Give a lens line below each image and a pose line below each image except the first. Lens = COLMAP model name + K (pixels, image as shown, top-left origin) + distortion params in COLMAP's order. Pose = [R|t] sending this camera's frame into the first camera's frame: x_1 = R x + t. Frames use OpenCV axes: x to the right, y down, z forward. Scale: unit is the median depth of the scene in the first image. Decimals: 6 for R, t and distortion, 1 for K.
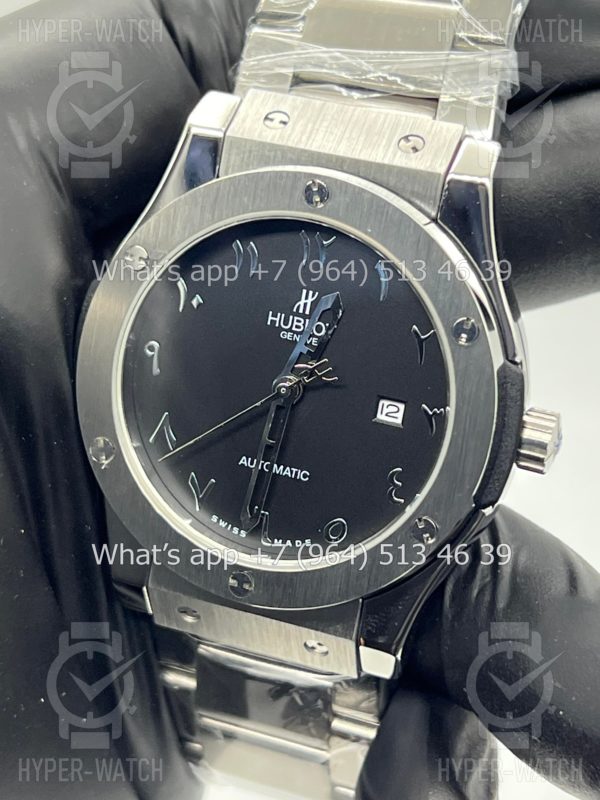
lens RADIAL K [[1920.0, 0, 300.0], [0, 1920.0, 400.0], [0, 0, 1]] dist [0.349201, -0.250760]
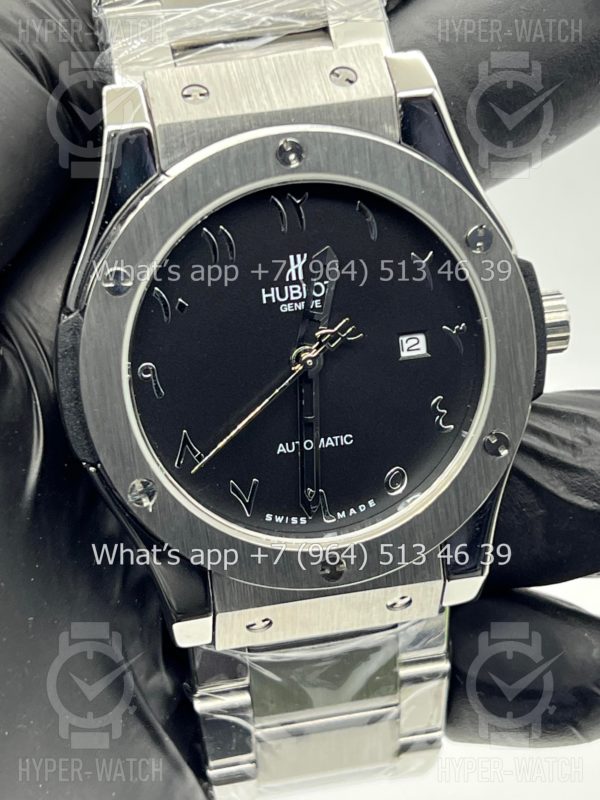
lens RADIAL K [[1920.0, 0, 300.0], [0, 1920.0, 400.0], [0, 0, 1]] dist [0.349201, -0.250760]
pose [[0.844378, -0.344272, 0.410491, -0.408364], [0.329938, 0.937821, 0.107854, -0.091324], [-0.422099, 0.044367, 0.905464, 0.138298]]
